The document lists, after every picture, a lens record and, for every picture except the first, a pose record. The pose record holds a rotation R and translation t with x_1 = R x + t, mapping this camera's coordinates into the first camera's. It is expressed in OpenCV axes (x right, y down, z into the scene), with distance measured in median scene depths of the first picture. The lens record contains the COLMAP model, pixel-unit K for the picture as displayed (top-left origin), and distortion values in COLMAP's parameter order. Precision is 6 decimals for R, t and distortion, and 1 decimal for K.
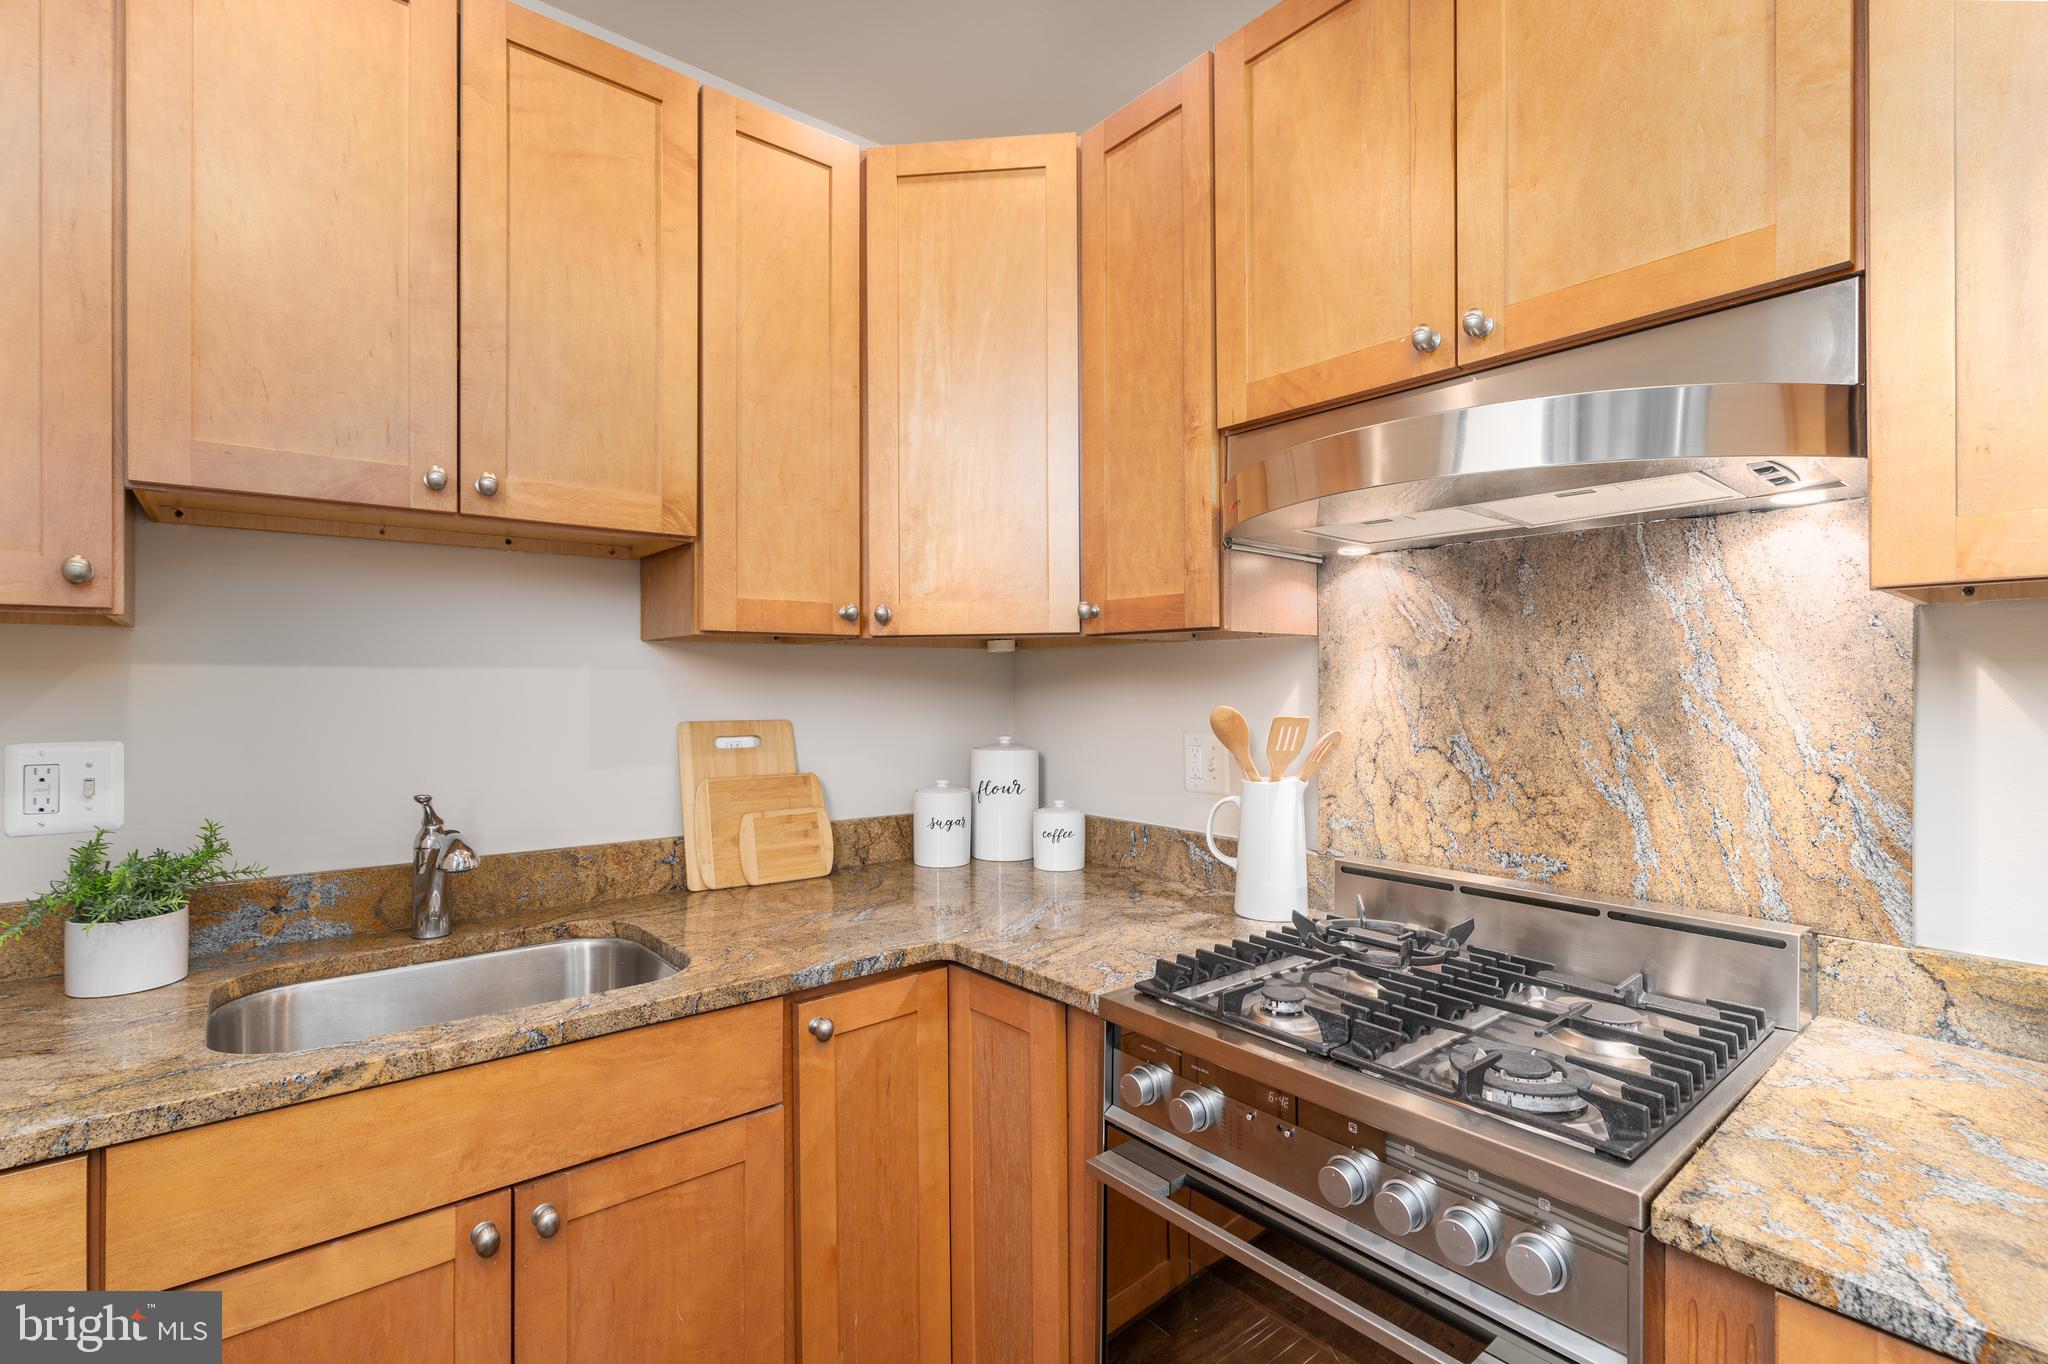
lens RADIAL K [[941.0, 0, 1024.0], [0, 941.0, 682.0], [0, 0, 1]] dist [-0.002679, 0.000912]
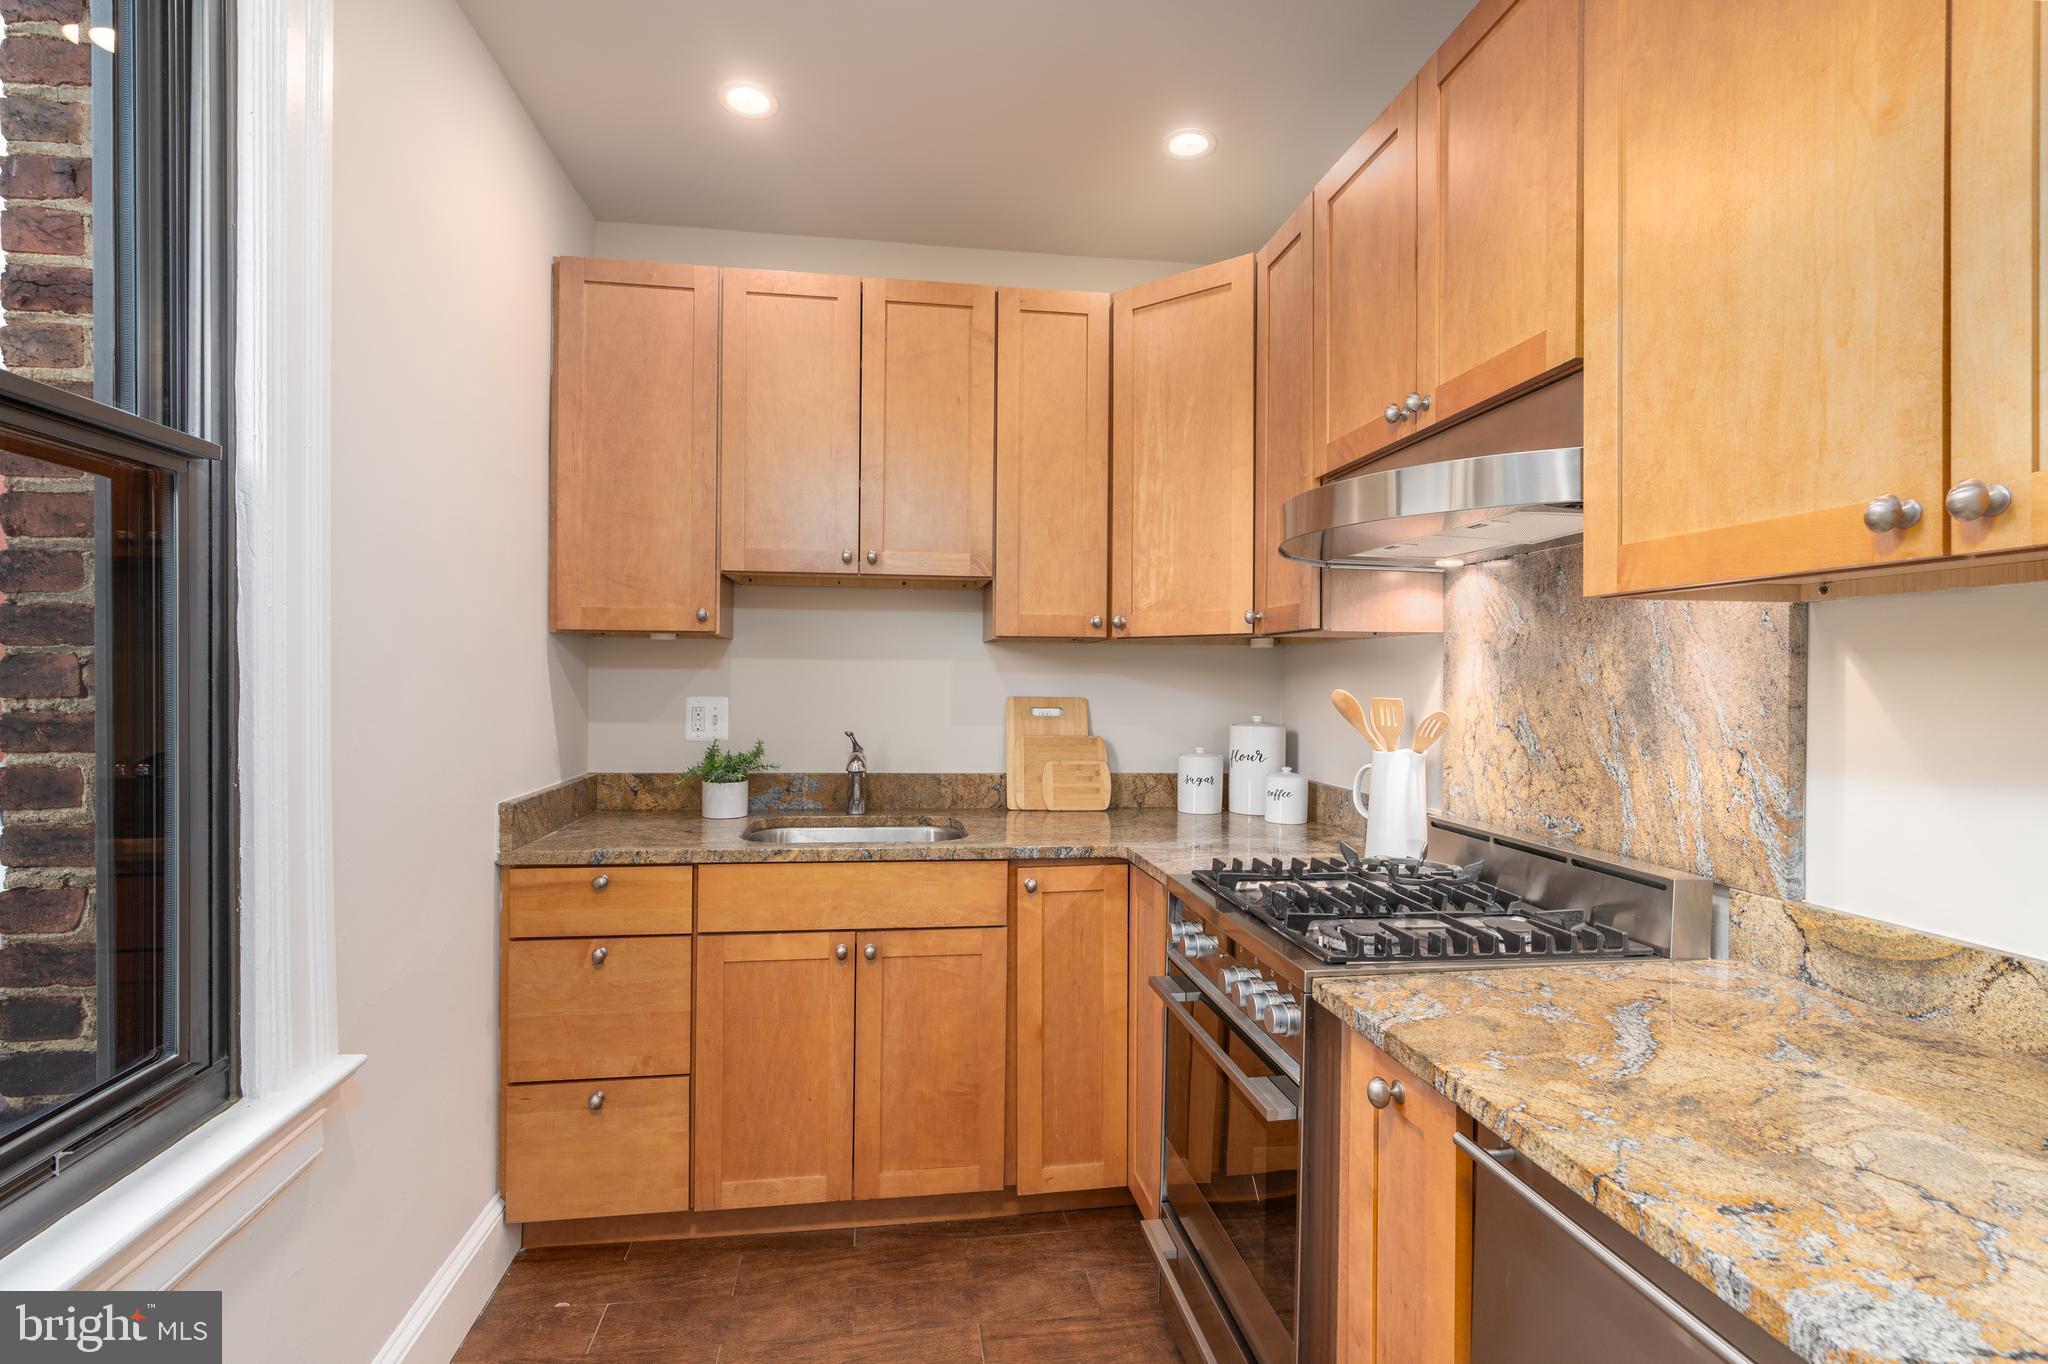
lens RADIAL K [[977.9, 0, 1024.0], [0, 977.9, 682.0], [0, 0, 1]] dist [-0.001407, 0.000717]
pose [[0.852031, 0.010632, -0.523384, 0.589256], [-0.008780, 0.999943, 0.006019, 0.012070], [0.523418, -0.000533, 0.852076, -0.388627]]
